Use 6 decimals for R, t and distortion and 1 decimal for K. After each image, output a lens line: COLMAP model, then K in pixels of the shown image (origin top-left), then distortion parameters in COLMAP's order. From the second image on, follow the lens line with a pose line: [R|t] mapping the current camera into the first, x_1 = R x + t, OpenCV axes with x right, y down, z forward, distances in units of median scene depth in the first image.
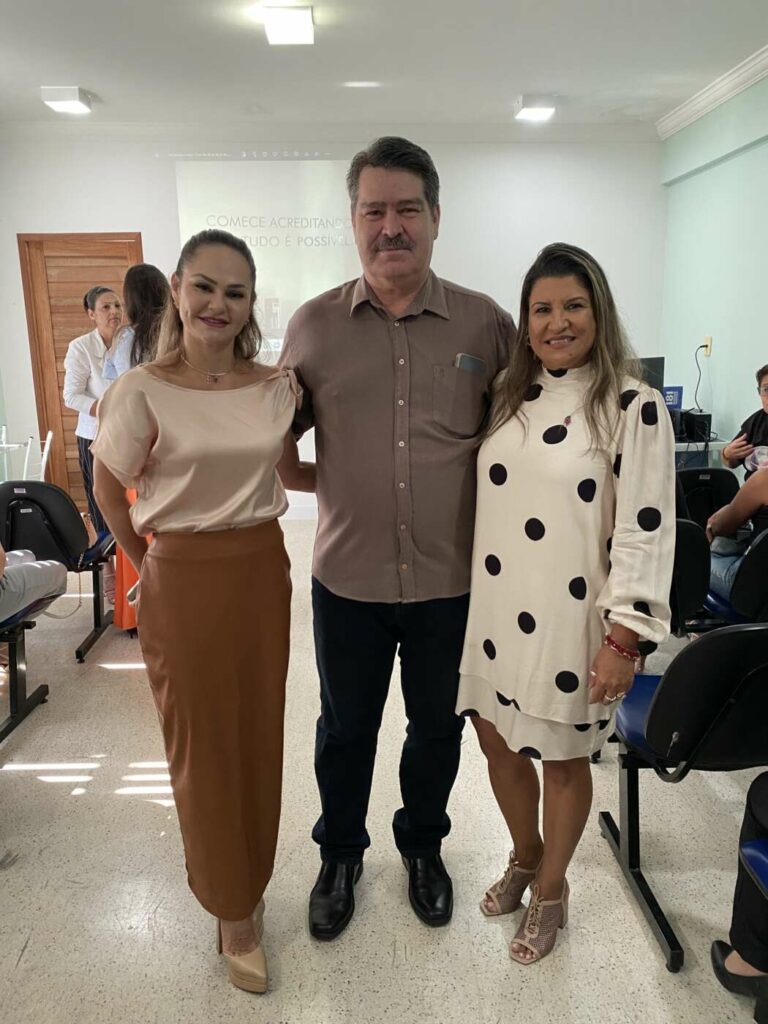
lens RADIAL K [[769.8, 0, 388.0], [0, 769.8, 503.4], [0, 0, 1]] dist [-0.001058, 0.005101]
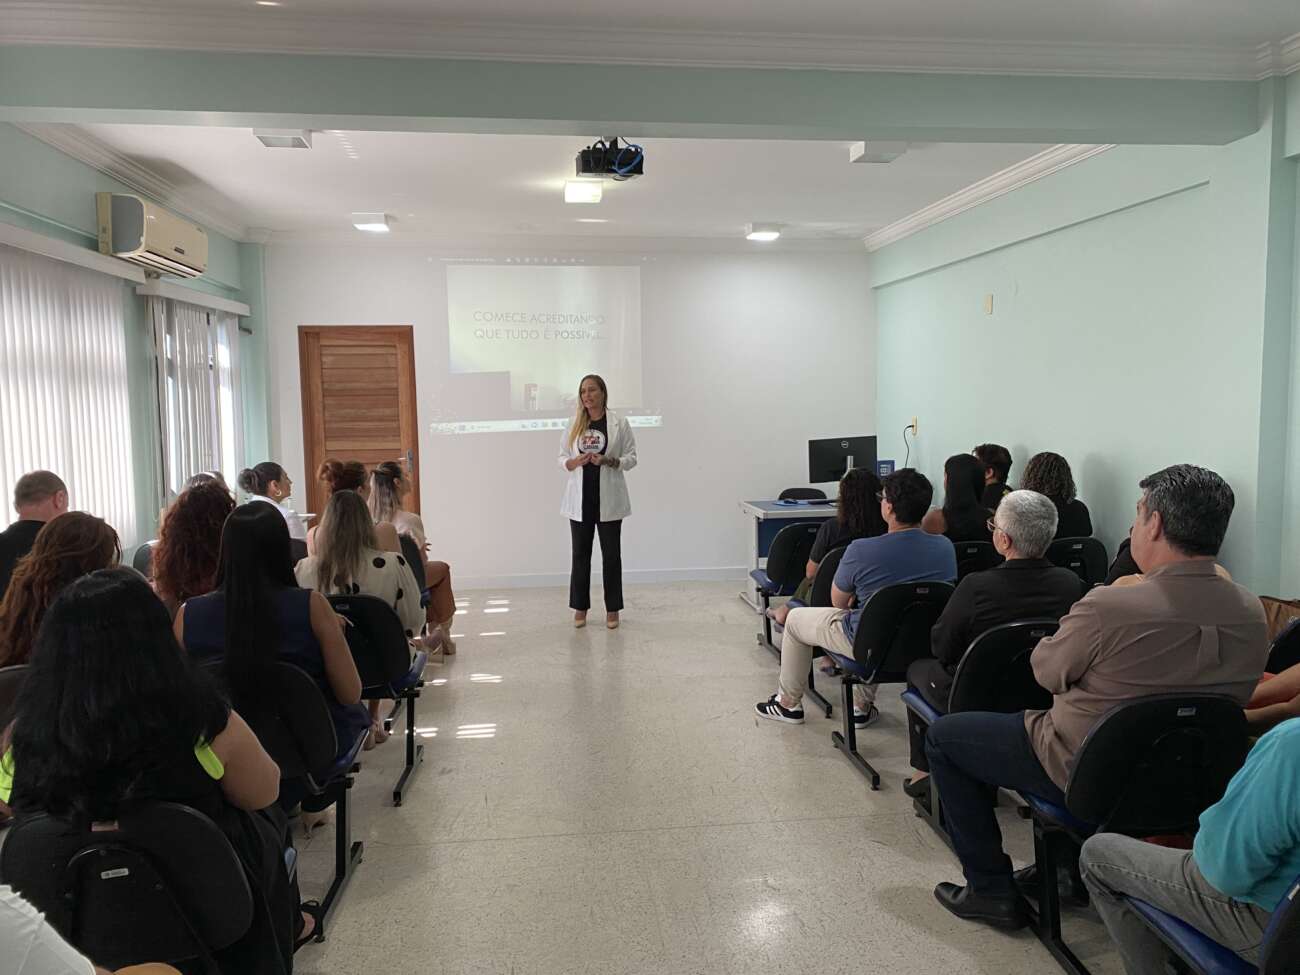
lens RADIAL K [[977.3, 0, 658.9], [0, 977.3, 492.6], [0, 0, 1]] dist [-0.001058, 0.005101]
pose [[0.995807, -0.006407, 0.091255, -0.098815], [0.018079, 0.991653, -0.127660, 0.072196], [-0.089675, 0.128774, 0.987611, -0.389127]]
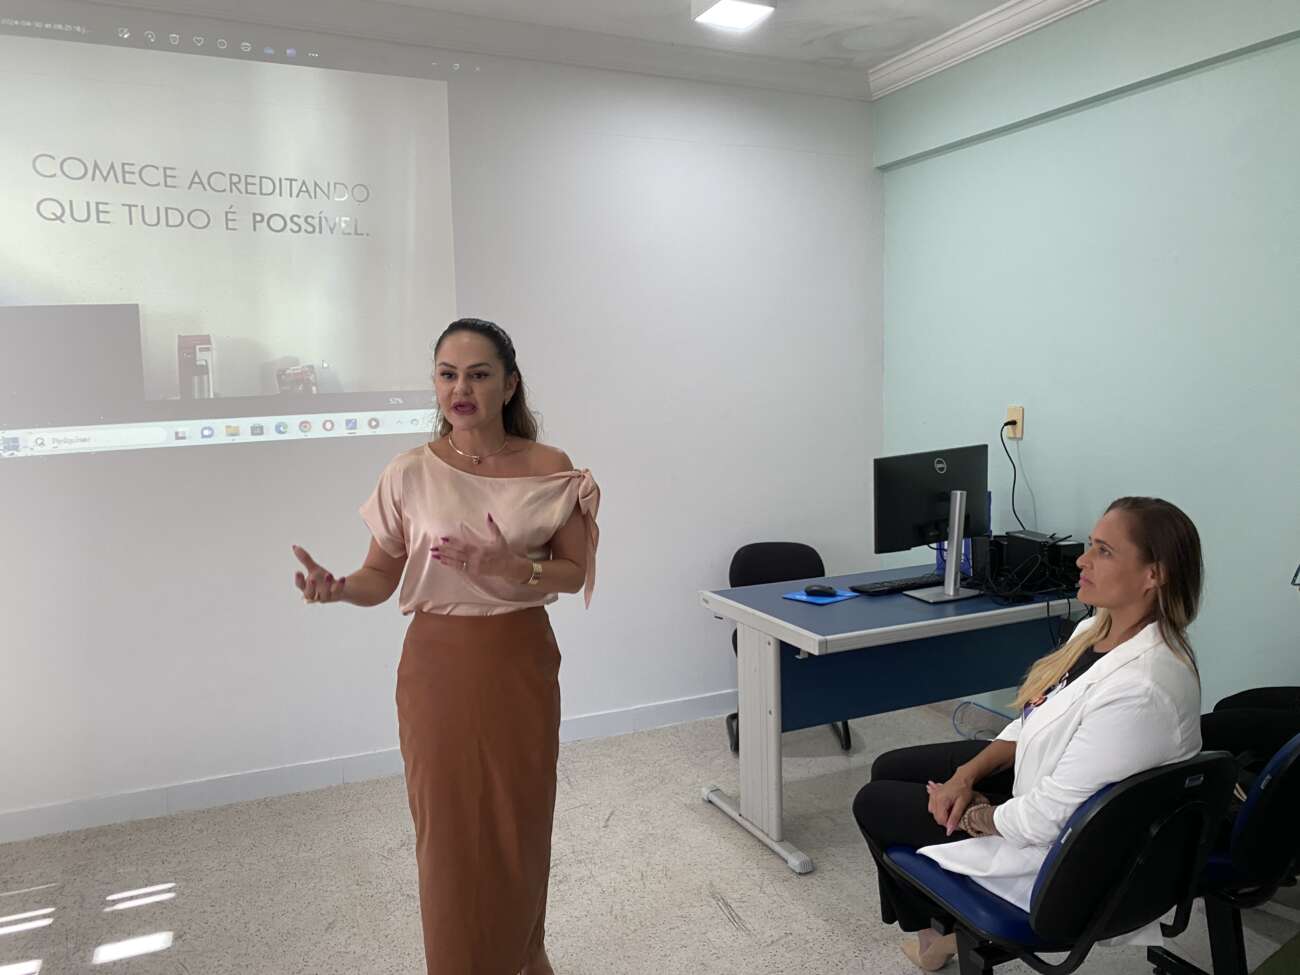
lens RADIAL K [[977.3, 0, 657.4], [0, 977.3, 479.9], [0, 0, 1]] dist [-0.001058, 0.005101]
pose [[0.935052, -0.037298, 0.352542, -0.102451], [0.083446, 0.989665, -0.116620, -0.087991], [-0.344549, 0.138464, 0.928501, 0.368199]]
